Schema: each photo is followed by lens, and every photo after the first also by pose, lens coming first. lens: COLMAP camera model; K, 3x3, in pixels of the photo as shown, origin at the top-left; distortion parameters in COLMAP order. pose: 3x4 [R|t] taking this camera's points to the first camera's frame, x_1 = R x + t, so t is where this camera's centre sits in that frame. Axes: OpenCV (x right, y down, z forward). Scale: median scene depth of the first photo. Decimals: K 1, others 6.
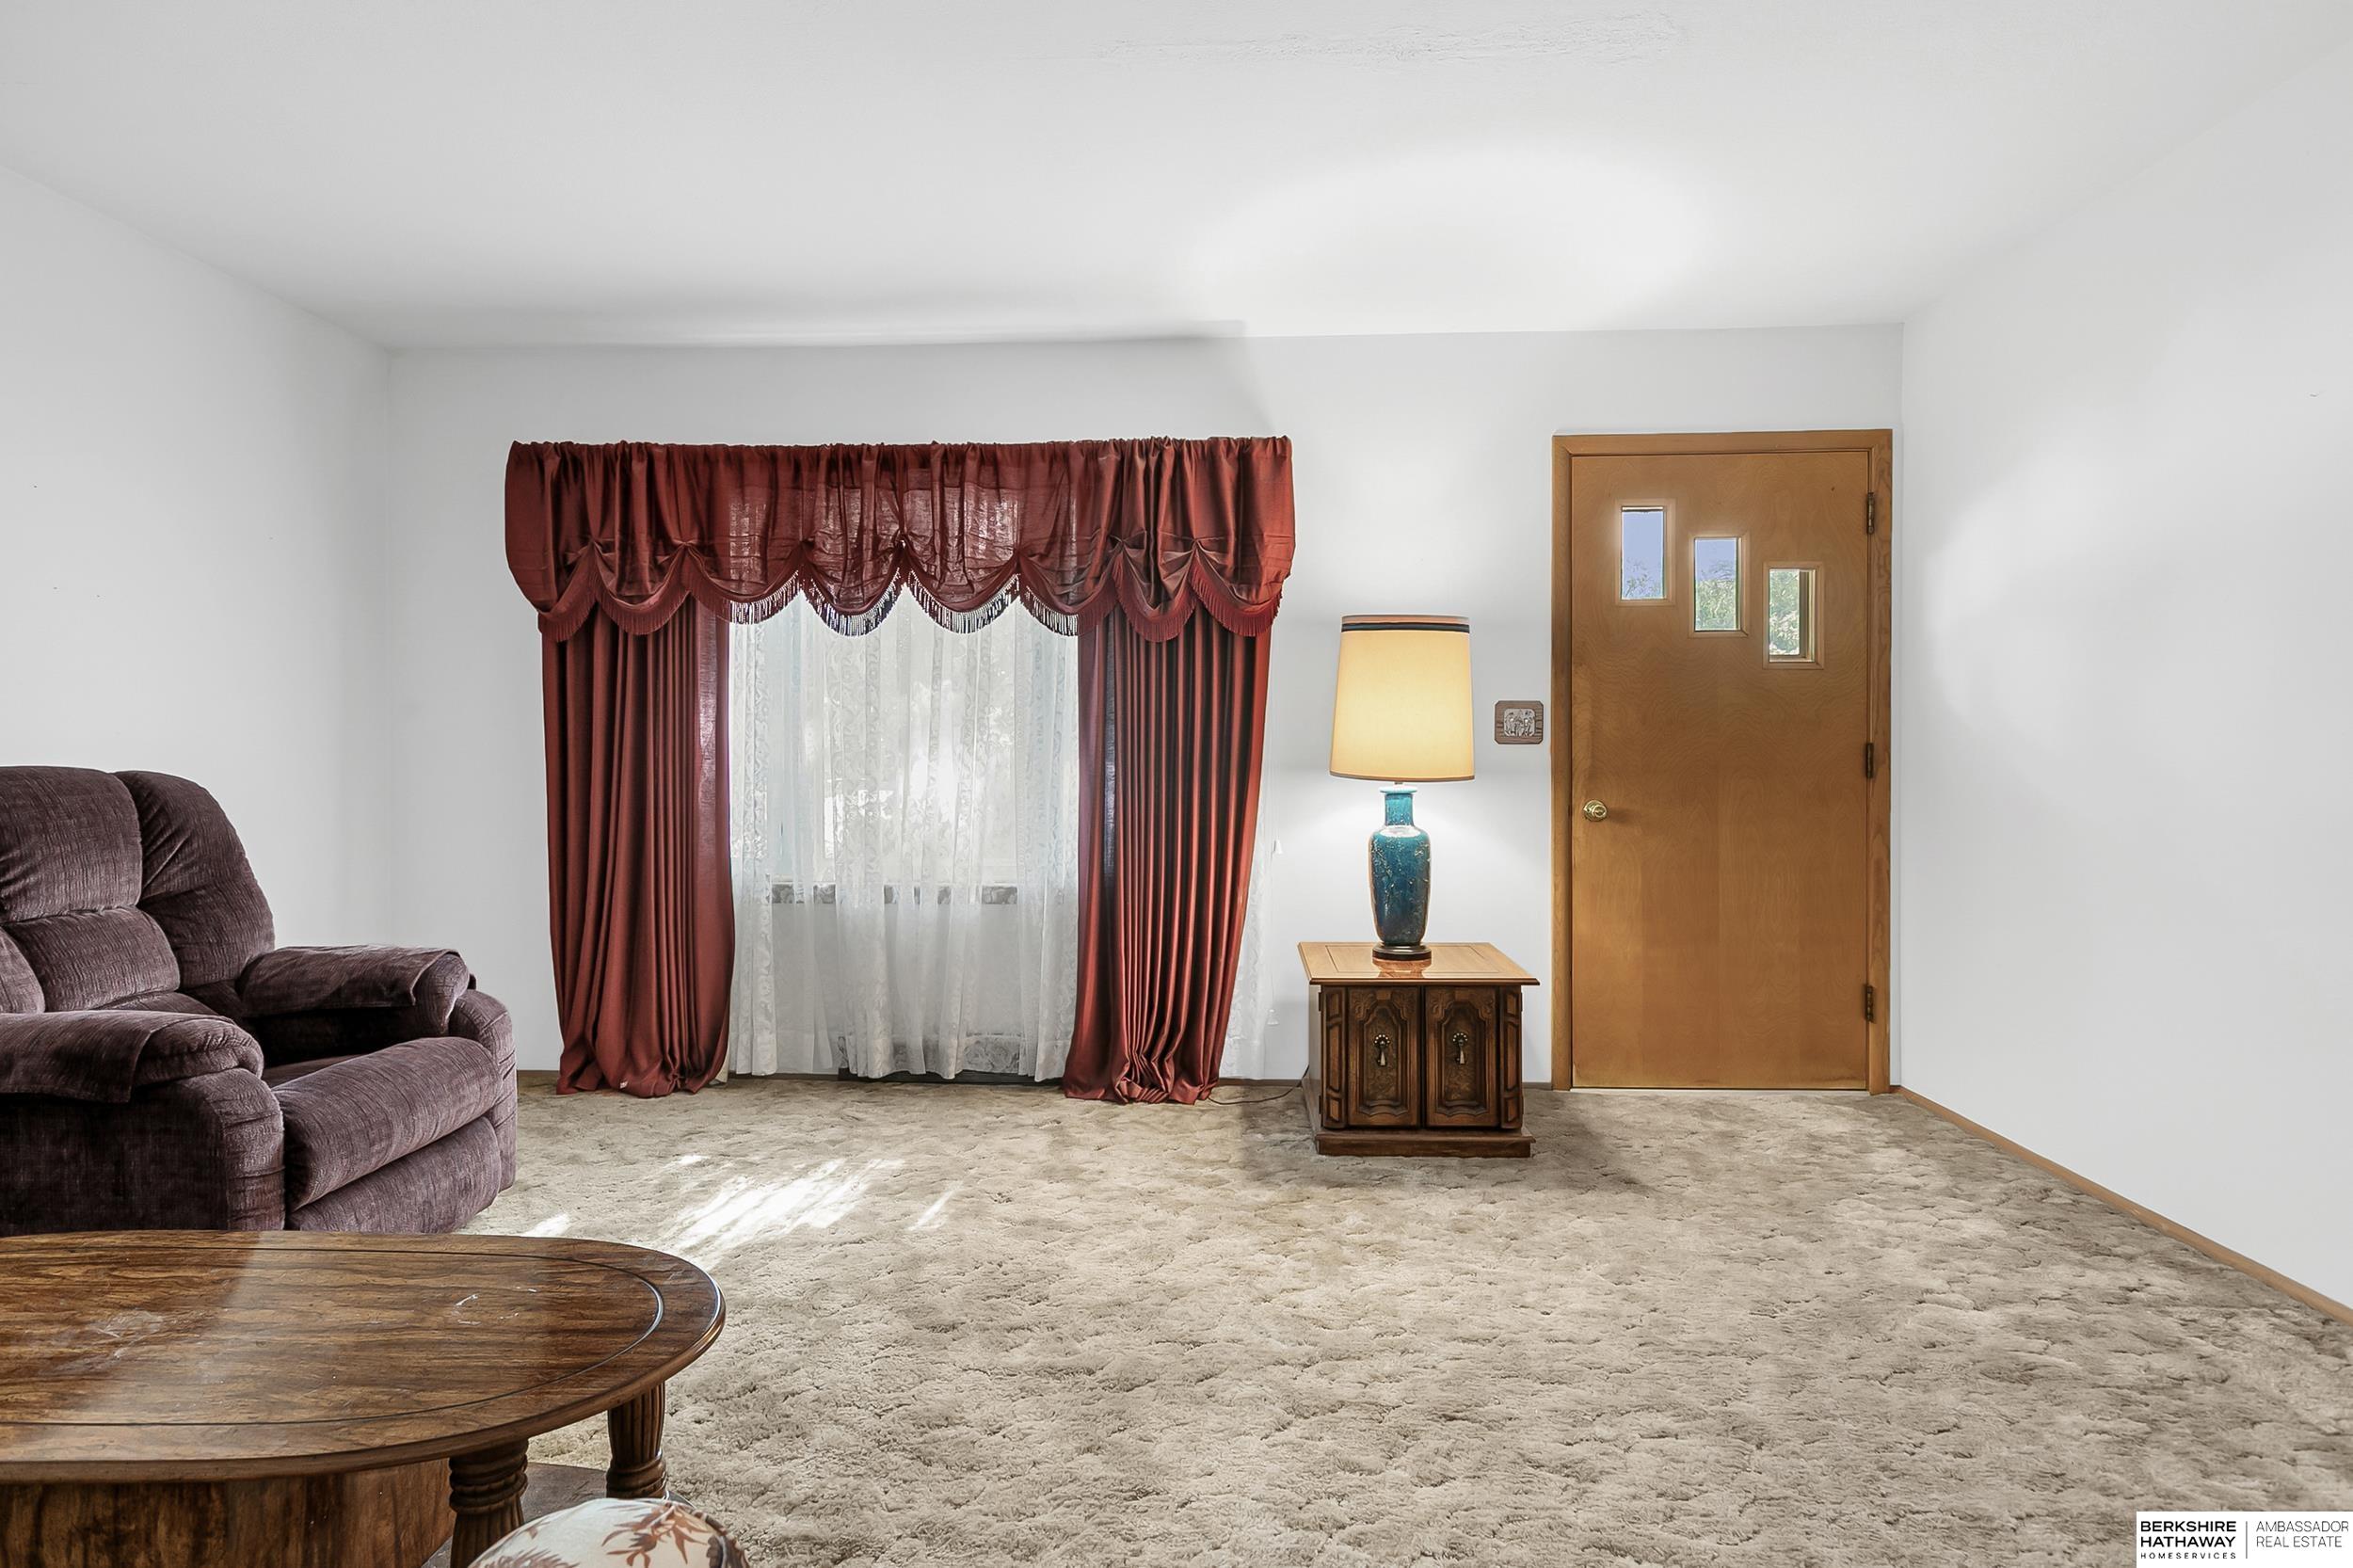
lens RADIAL K [[1192.3, 0, 1165.1], [0, 1192.3, 764.5], [0, 0, 1]] dist [-0.000669, 0.001242]
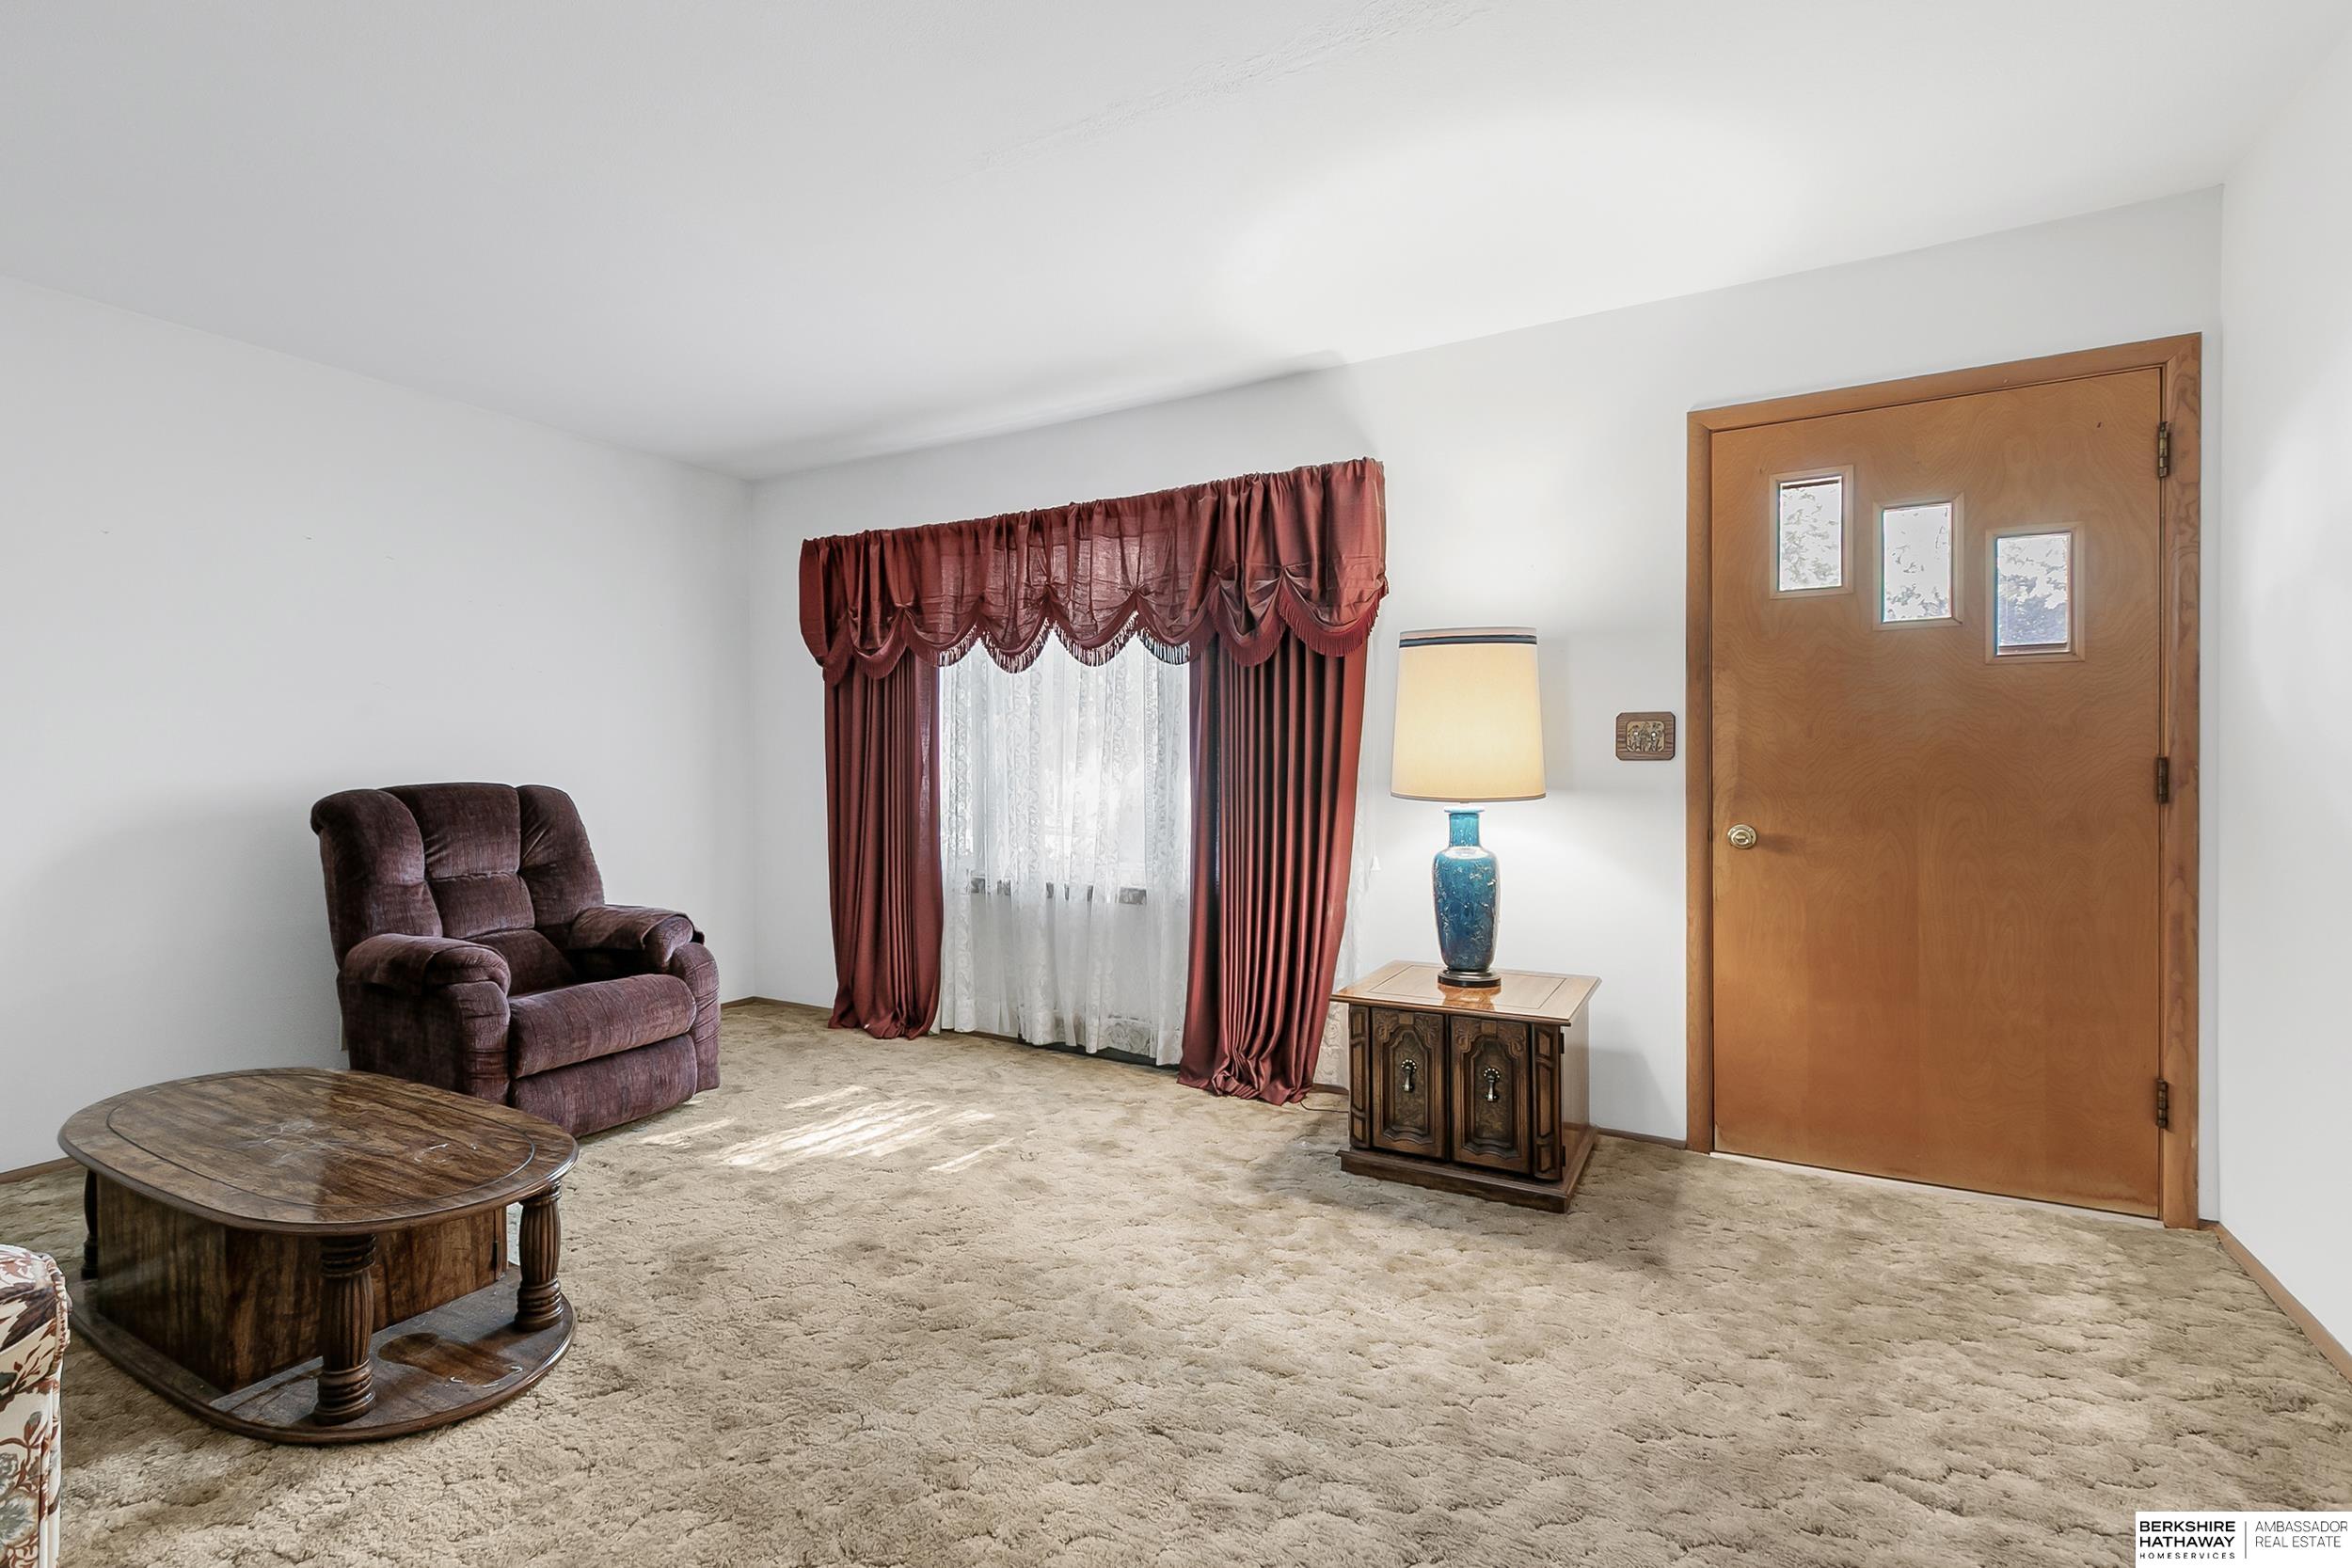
lens RADIAL K [[1083.2, 0, 1093.1], [0, 1083.2, 772.5], [0, 0, 1]] dist [-0.000413, 0.001457]
pose [[0.879744, 0.000518, -0.475447, 0.331013], [0.000124, 0.999999, 0.001319, -0.009368], [0.475448, -0.001219, 0.879743, 0.082634]]
